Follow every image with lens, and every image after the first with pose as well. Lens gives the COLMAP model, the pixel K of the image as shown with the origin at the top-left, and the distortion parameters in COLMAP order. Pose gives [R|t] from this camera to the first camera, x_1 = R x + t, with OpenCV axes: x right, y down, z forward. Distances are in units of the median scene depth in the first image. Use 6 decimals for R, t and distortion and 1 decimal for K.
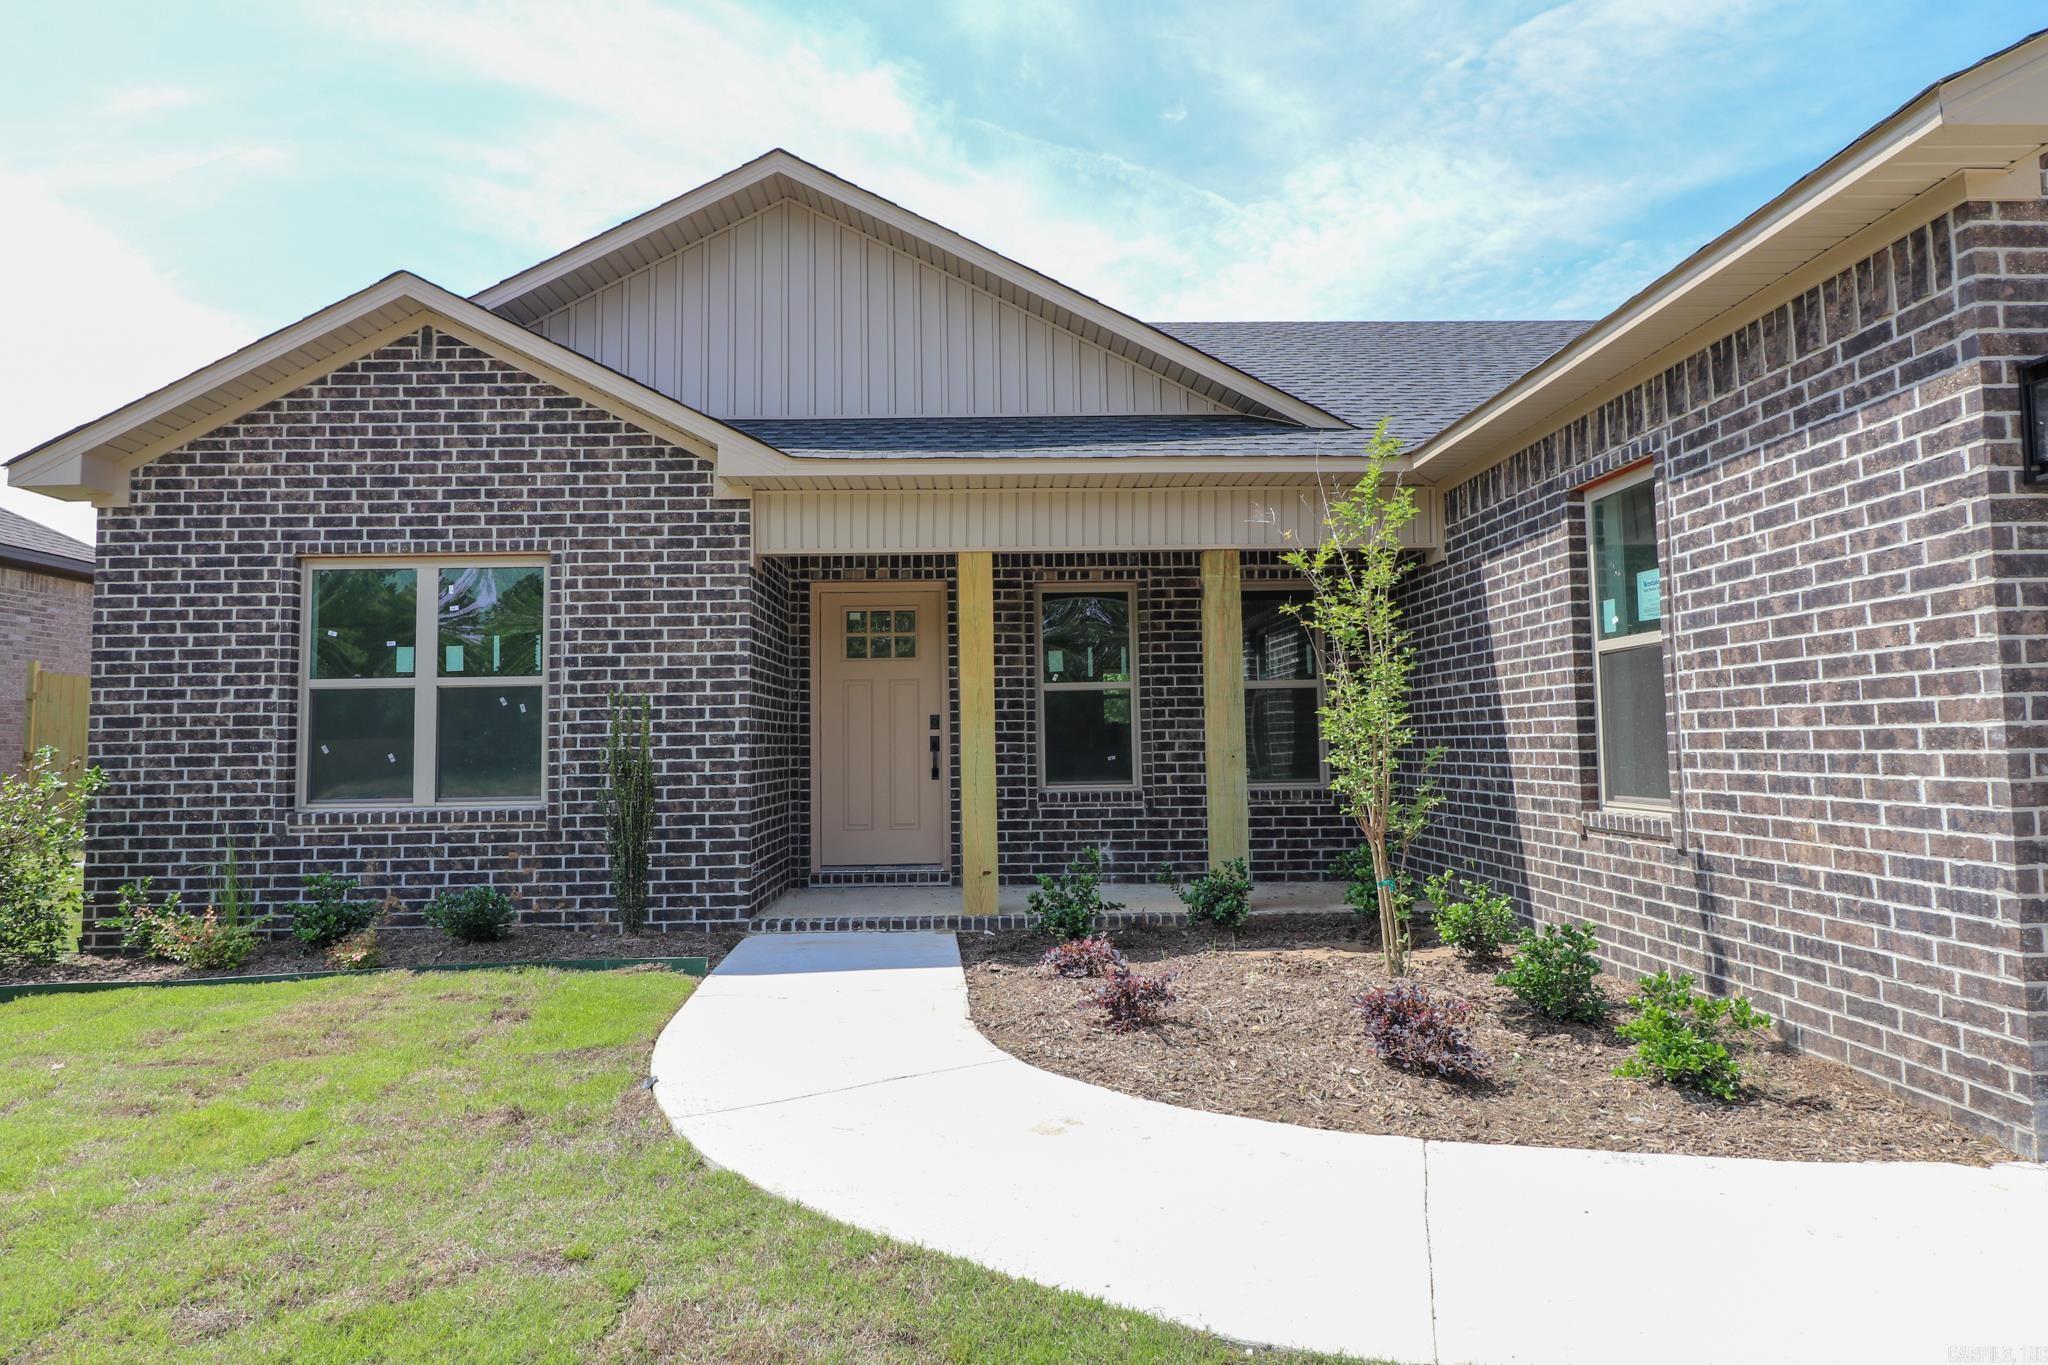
lens RADIAL K [[1300.2, 0, 990.1], [0, 1300.2, 650.2], [0, 0, 1]] dist [0.009971, 0.001692]
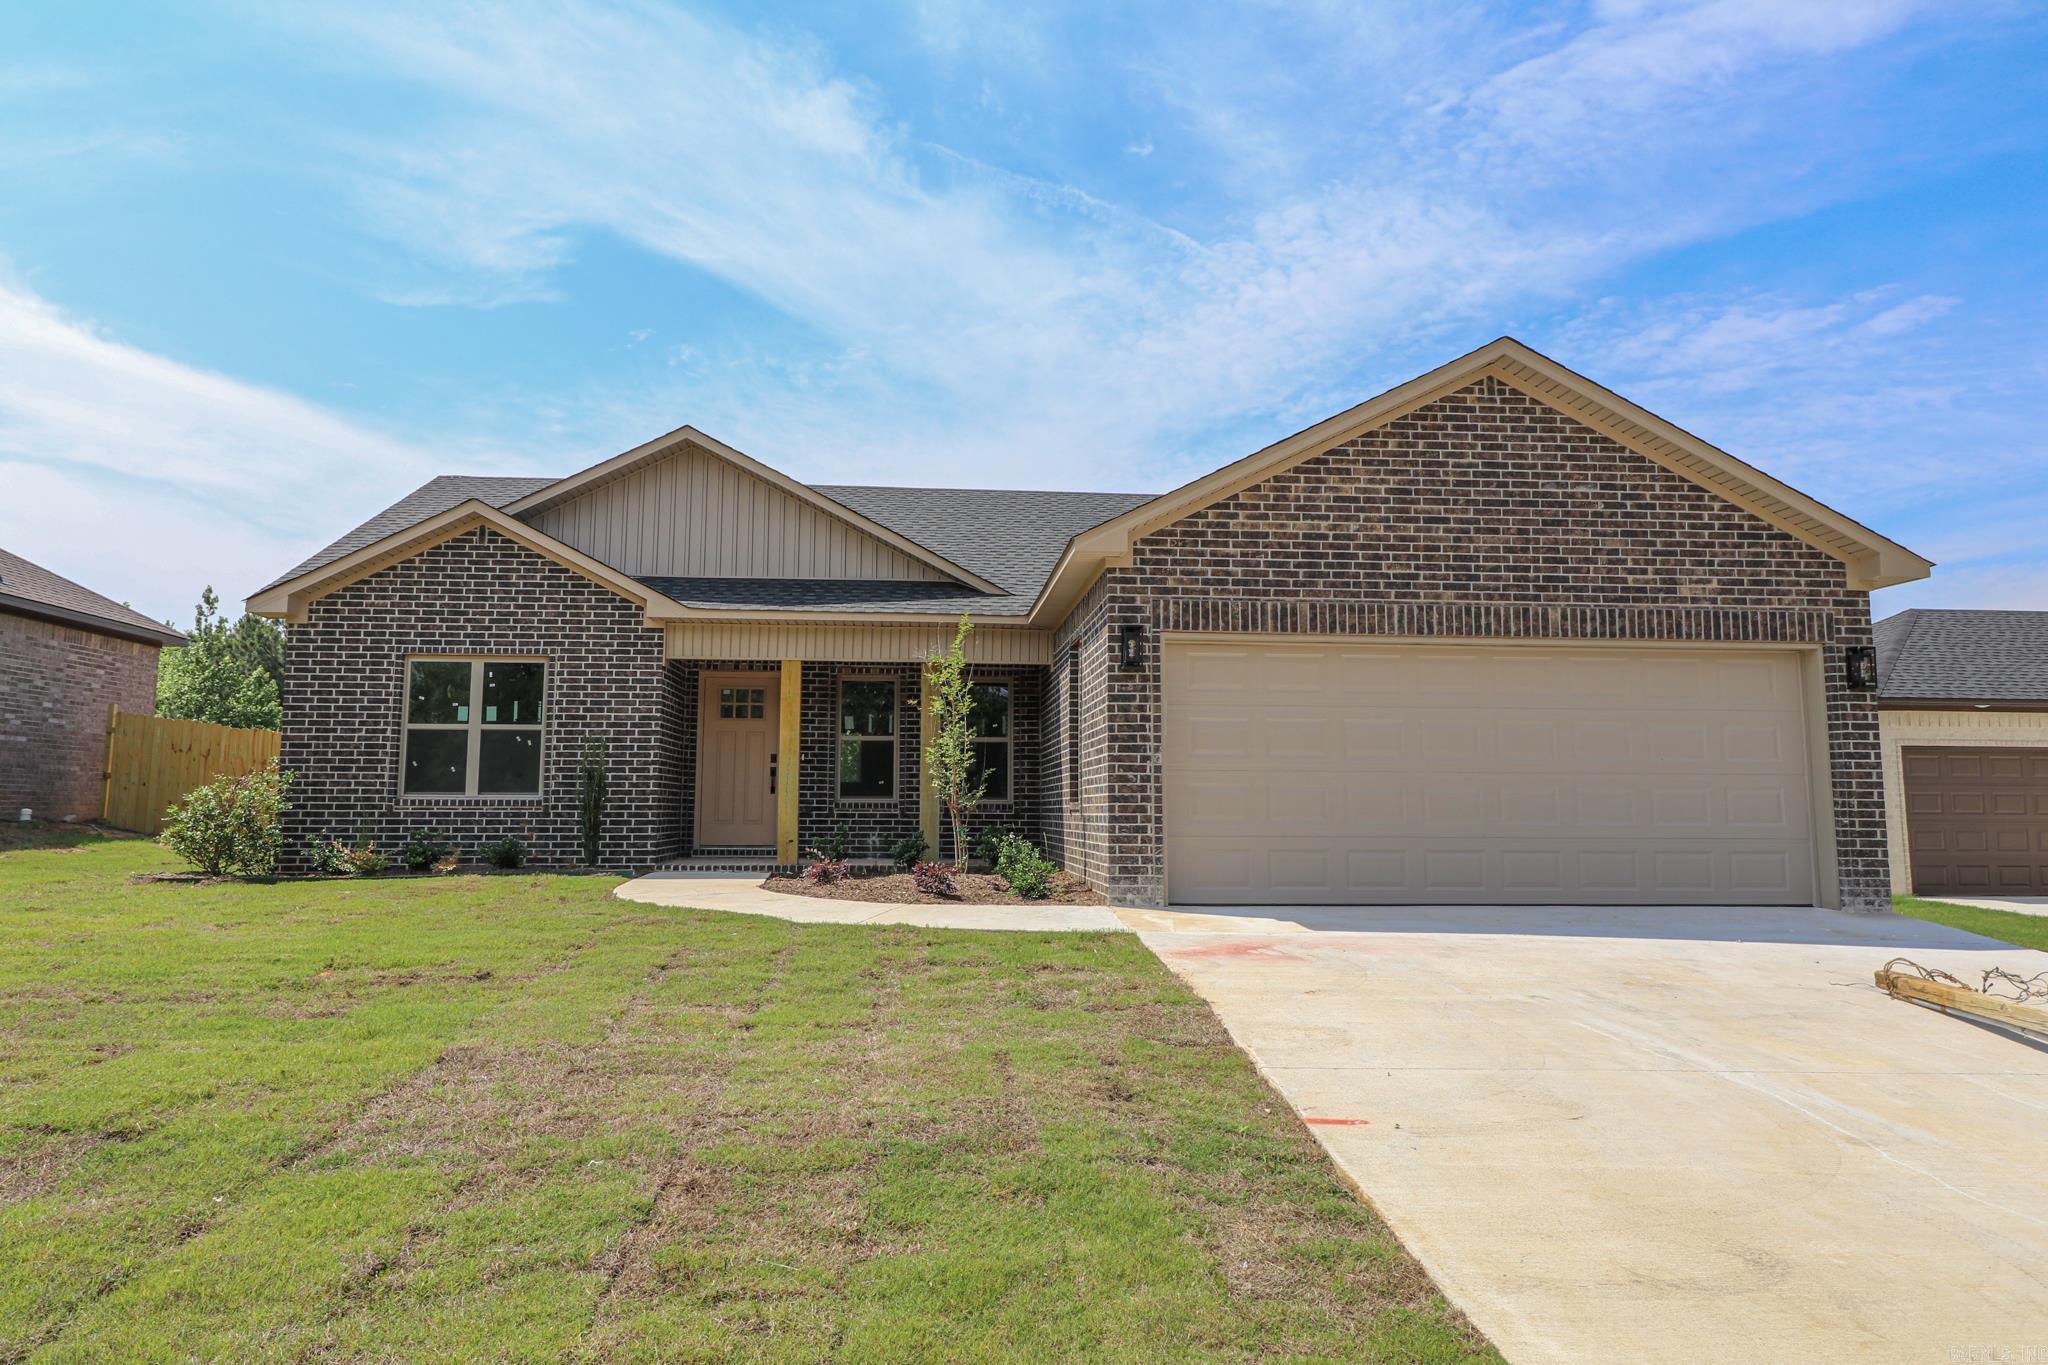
lens RADIAL K [[1397.0, 0, 1024.3], [0, 1397.0, 647.3], [0, 0, 1]] dist [-0.005892, -0.000108]
pose [[0.997528, 0.026123, 0.065231, 0.185268], [-0.023340, 0.998799, -0.043070, -0.019105], [-0.066277, 0.041441, 0.996940, -0.945811]]
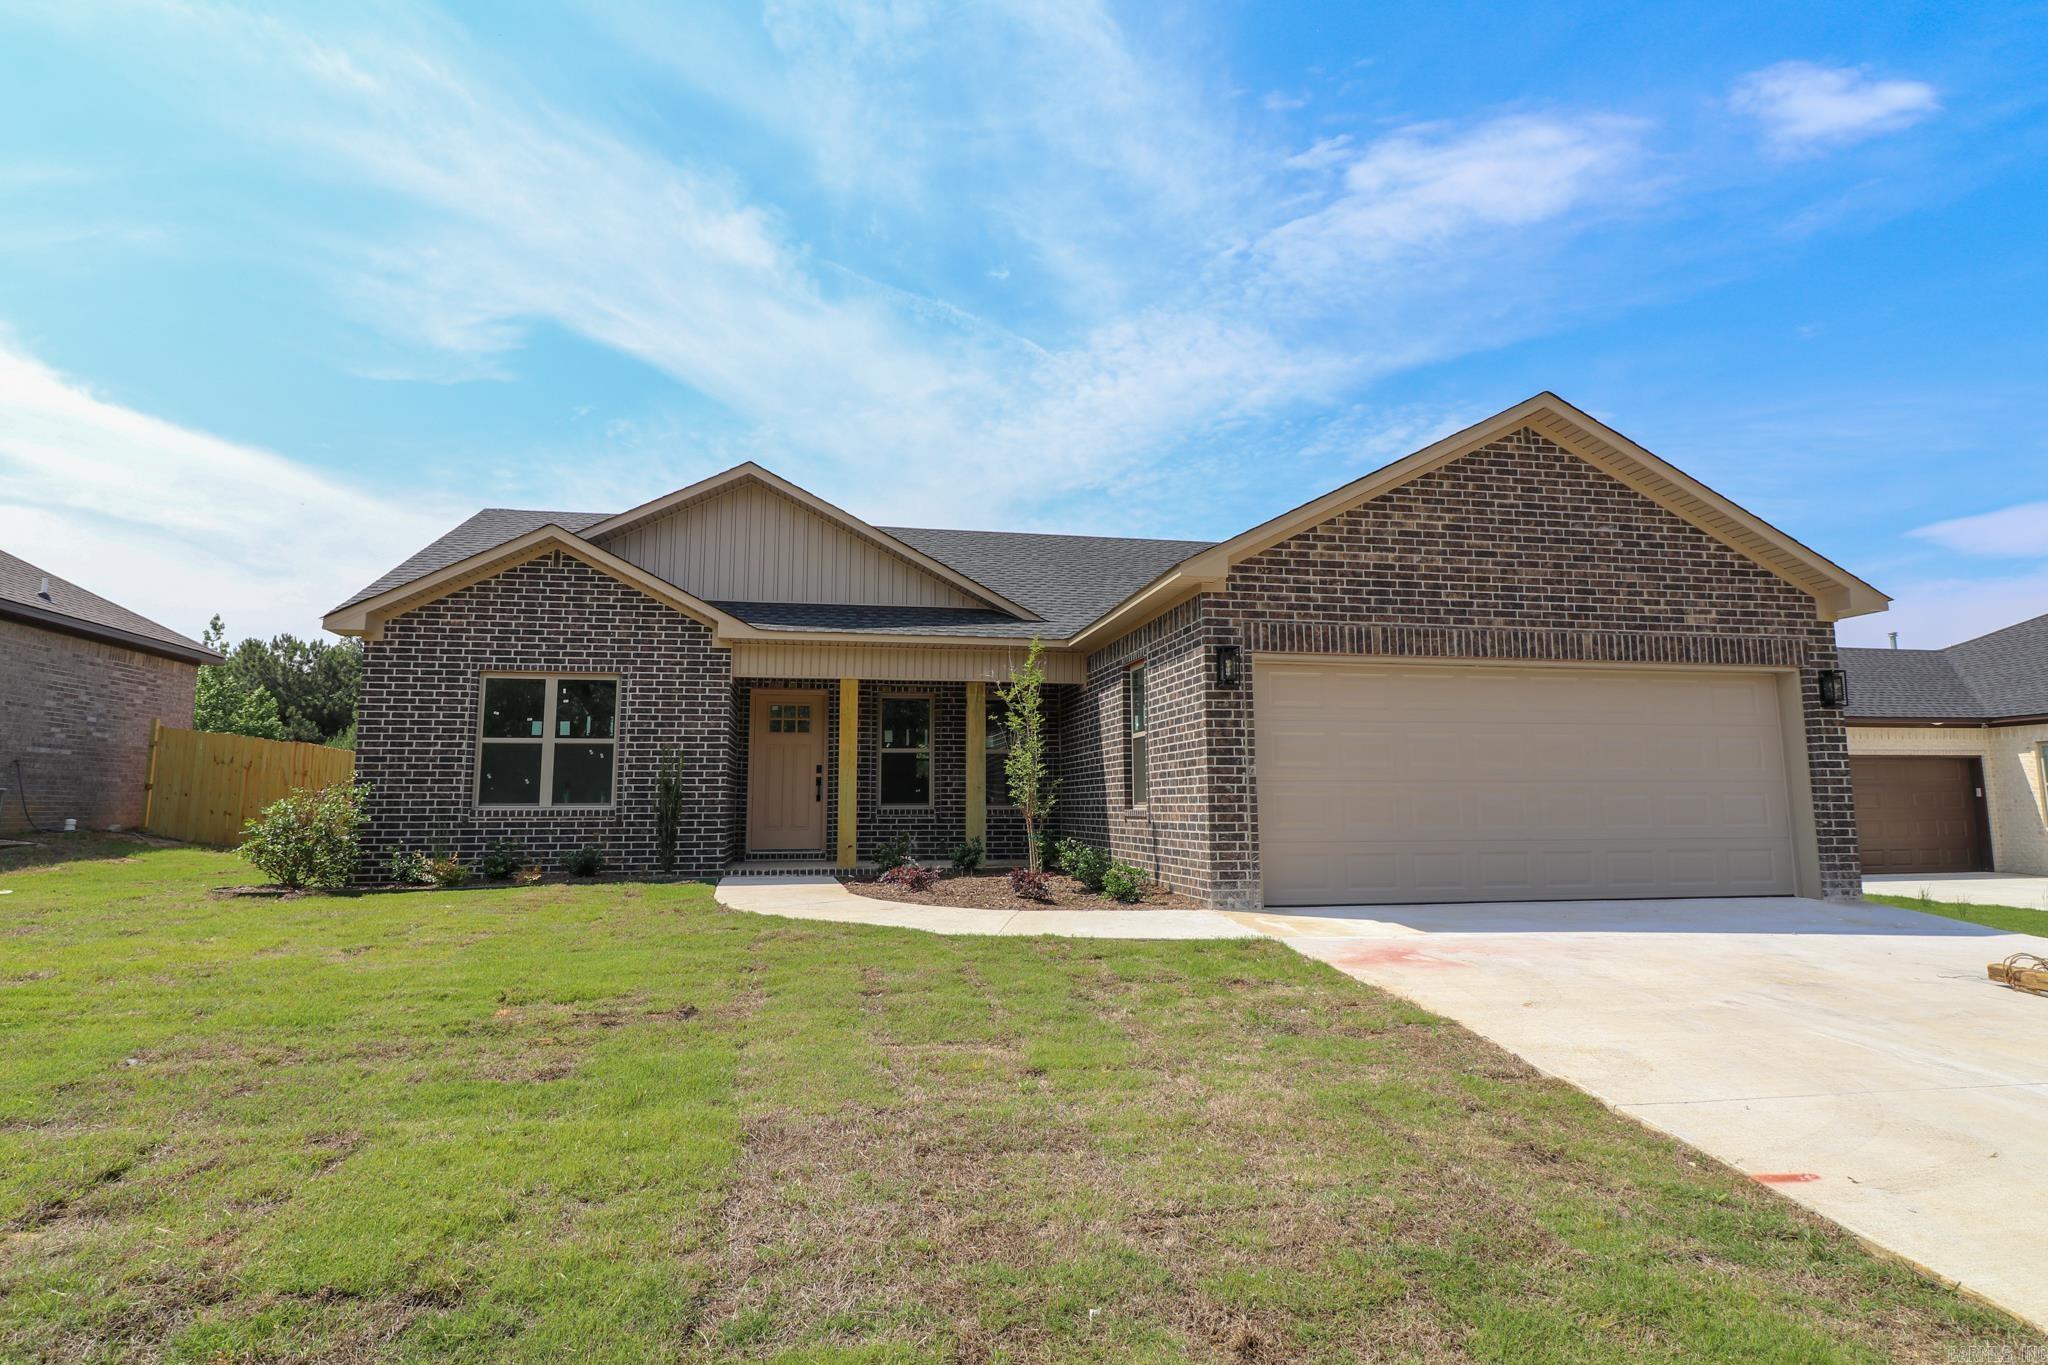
lens RADIAL K [[1133.5, 0, 1026.3], [0, 1133.5, 652.8], [0, 0, 1]] dist [-0.012346, -0.000824]
pose [[0.984461, 0.034517, 0.172175, -0.044837], [-0.023729, 0.997647, -0.064328, -0.013041], [-0.173990, 0.059243, 0.982964, -0.713301]]
